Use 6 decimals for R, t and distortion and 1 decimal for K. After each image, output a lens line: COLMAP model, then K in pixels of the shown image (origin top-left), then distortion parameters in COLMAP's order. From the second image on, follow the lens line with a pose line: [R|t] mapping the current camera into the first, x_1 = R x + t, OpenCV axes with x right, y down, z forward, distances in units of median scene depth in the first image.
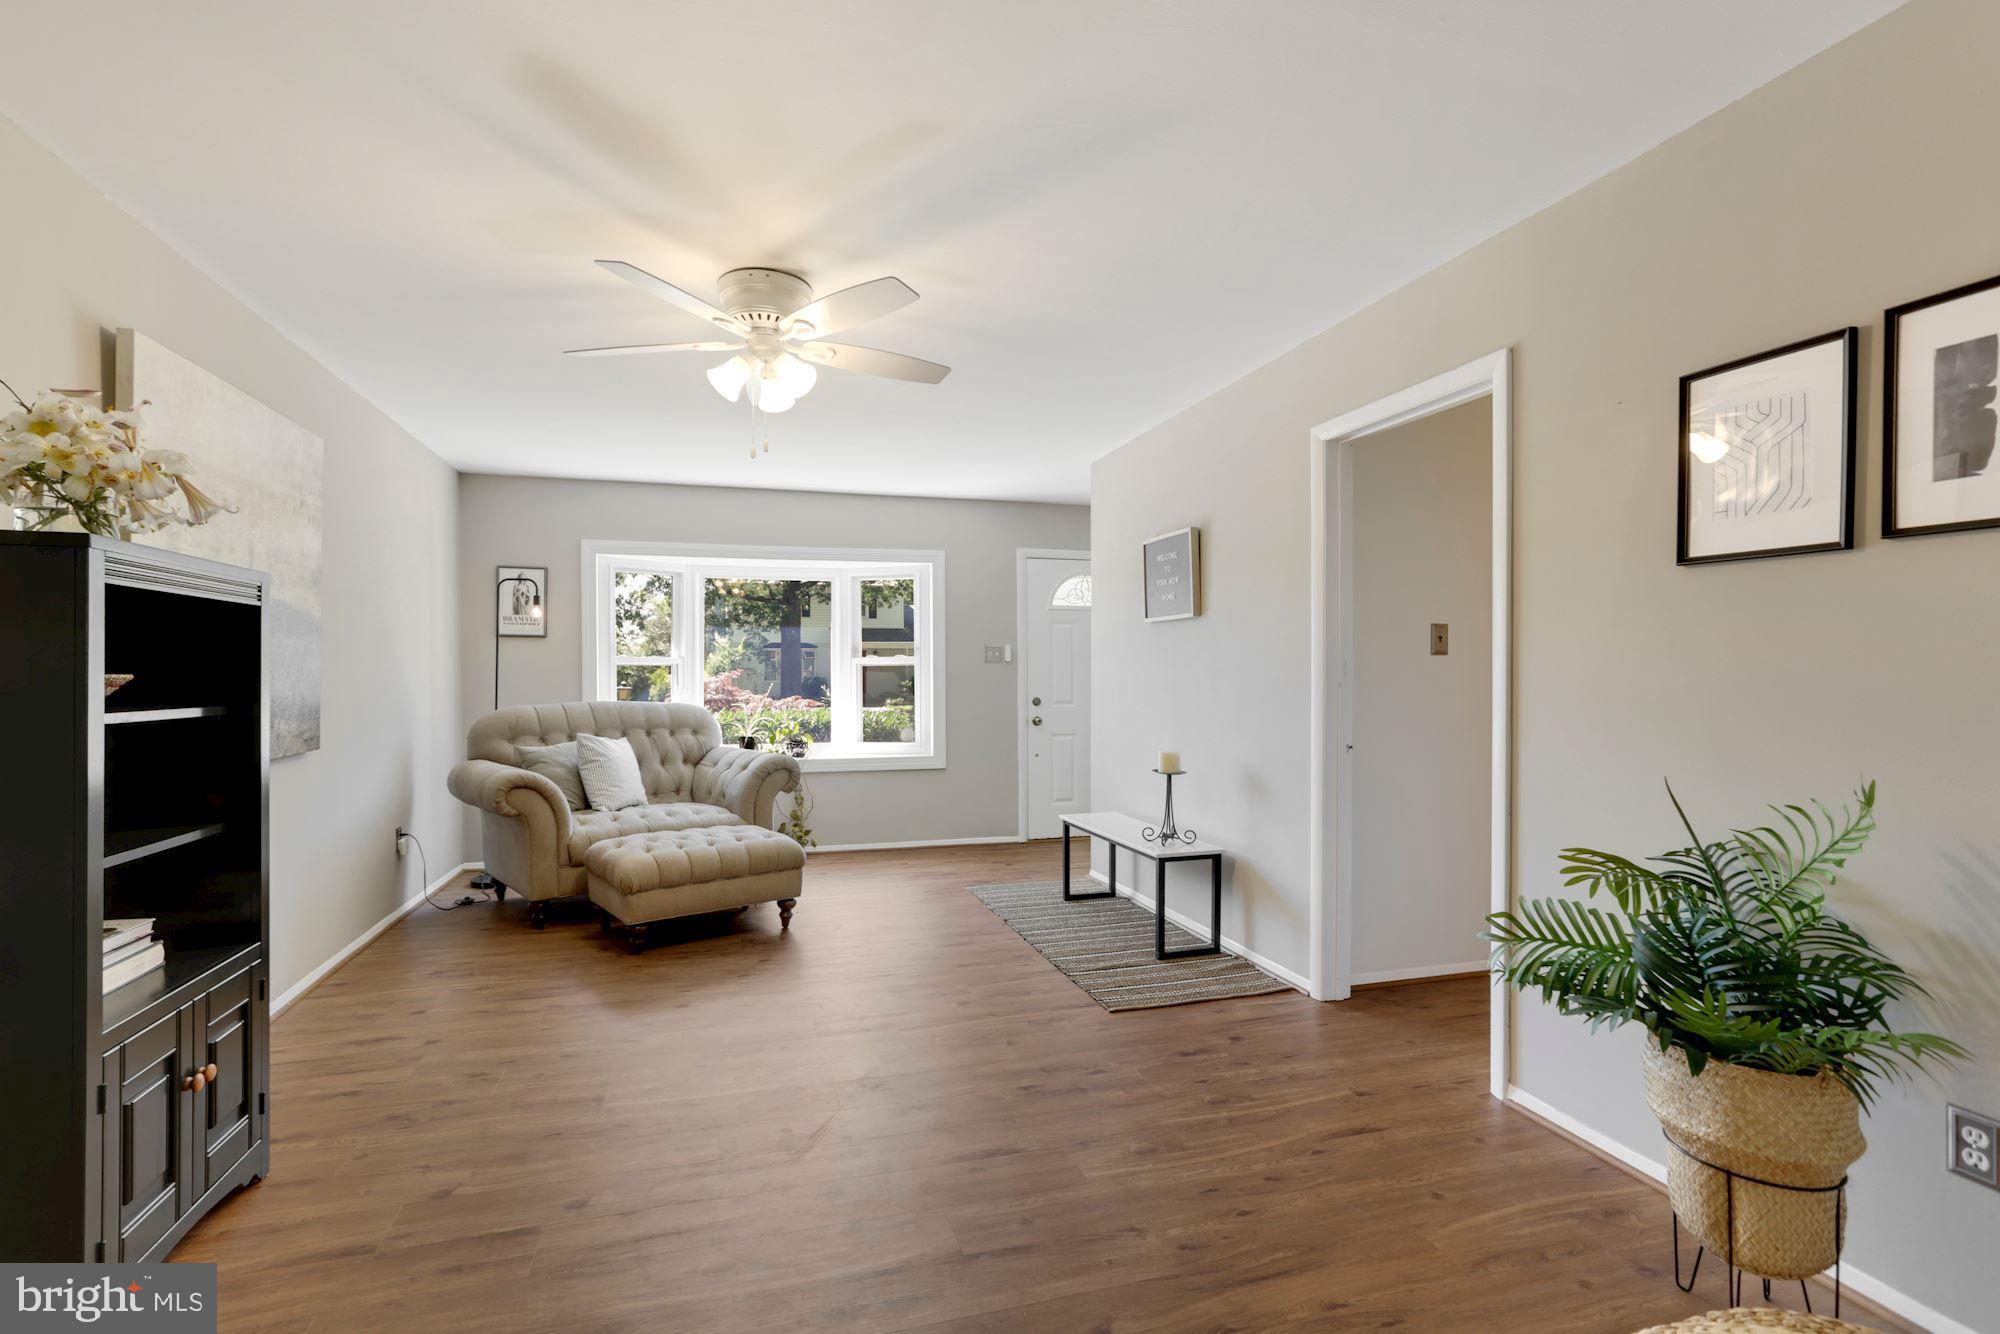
lens RADIAL K [[929.3, 0, 990.8], [0, 929.3, 673.9], [0, 0, 1]] dist [-0.002880, -0.000094]
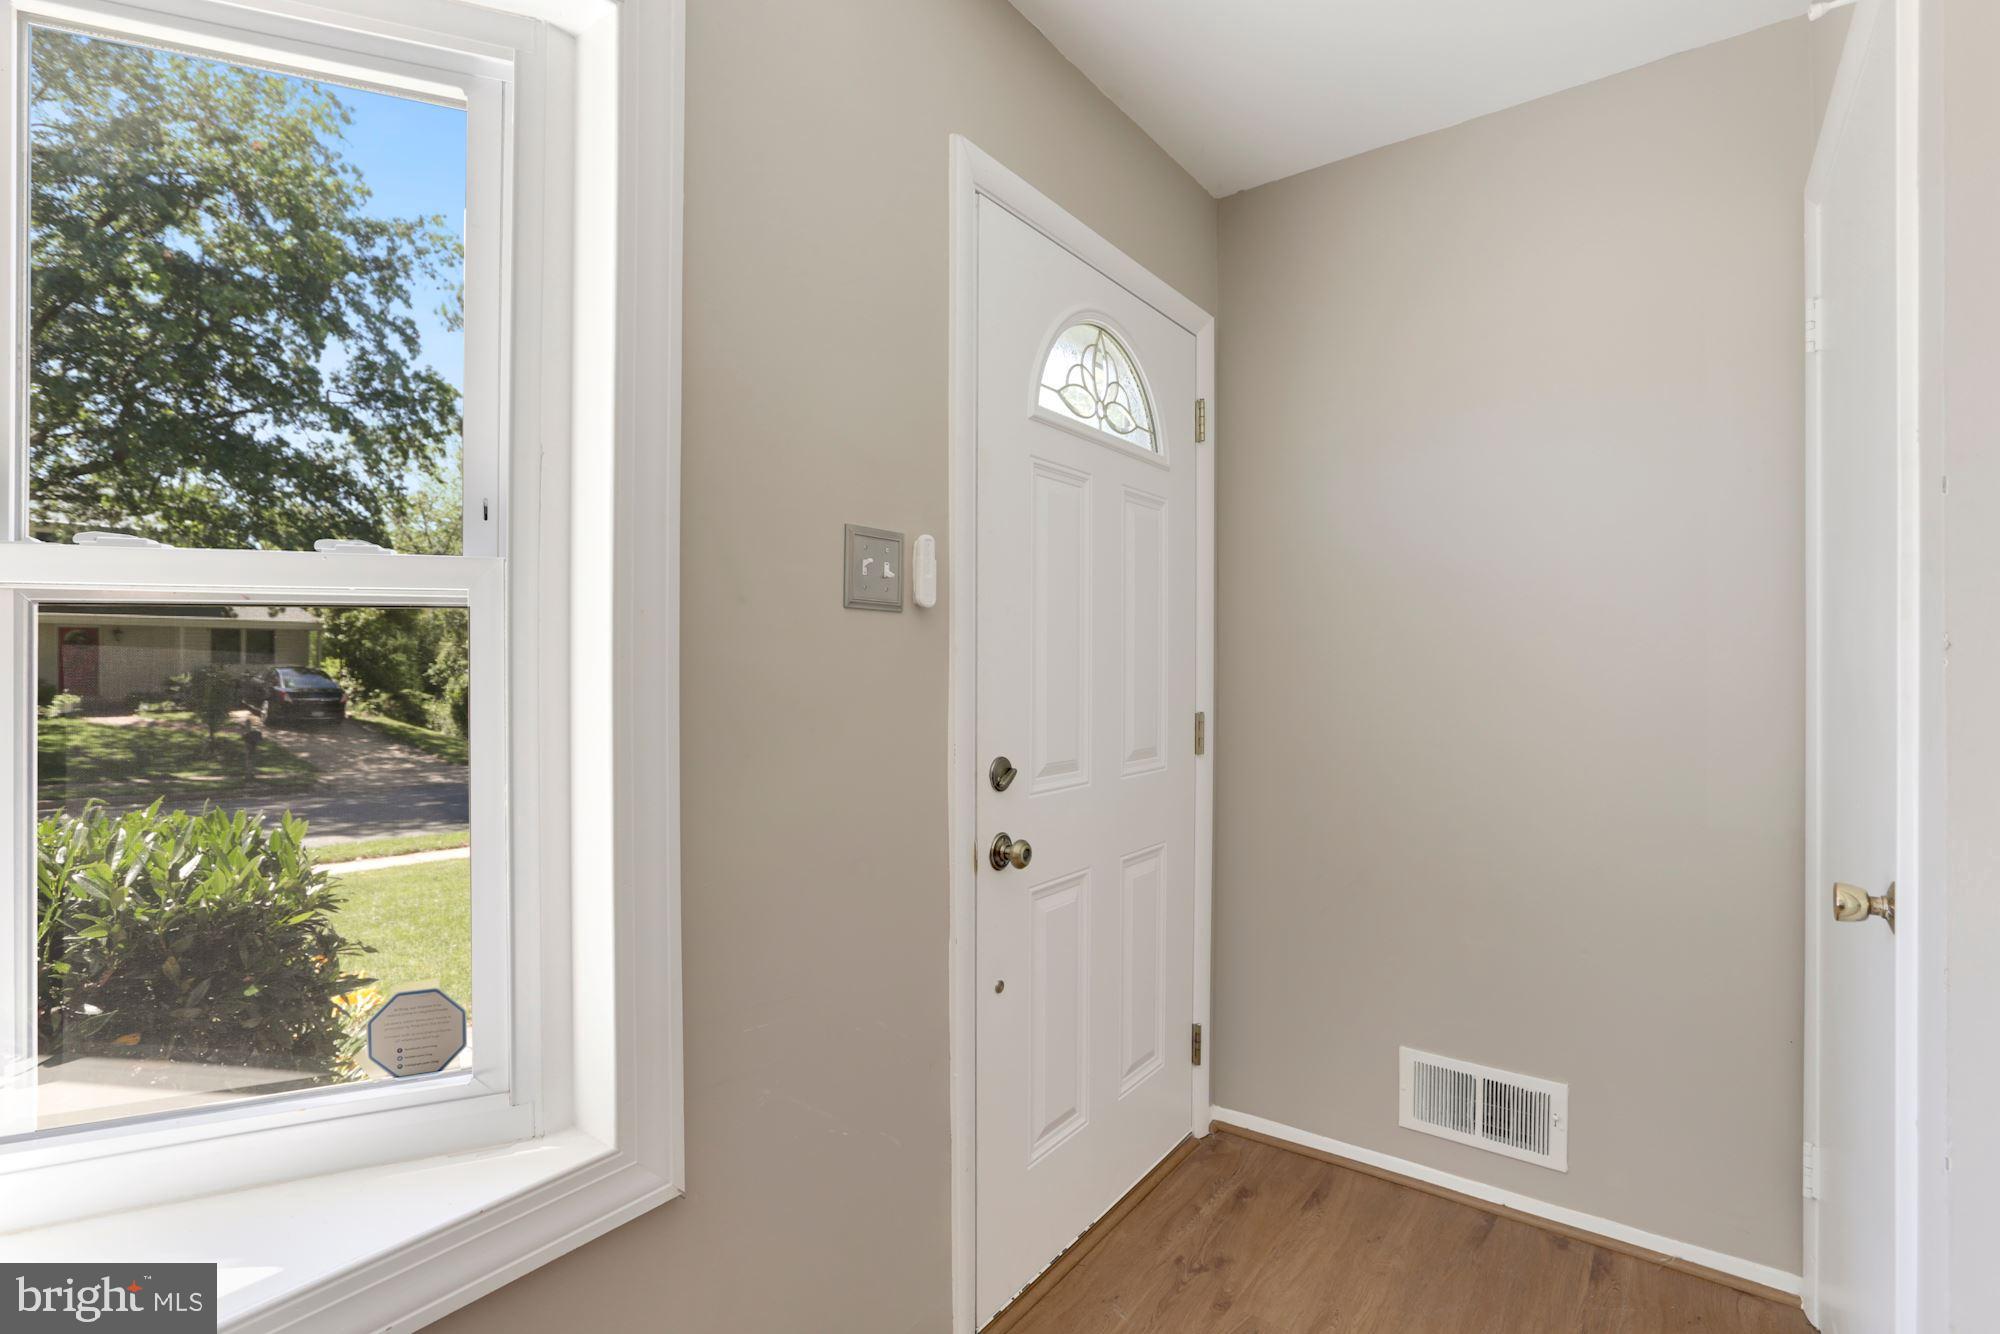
lens RADIAL K [[929.3, 0, 990.8], [0, 929.3, 673.9], [0, 0, 1]] dist [-0.002880, -0.000094]
pose [[0.805627, 0.002736, 0.592417, -0.103194], [-0.006870, 0.999965, 0.004724, 0.001556], [-0.592383, -0.007876, 0.805618, 0.798251]]
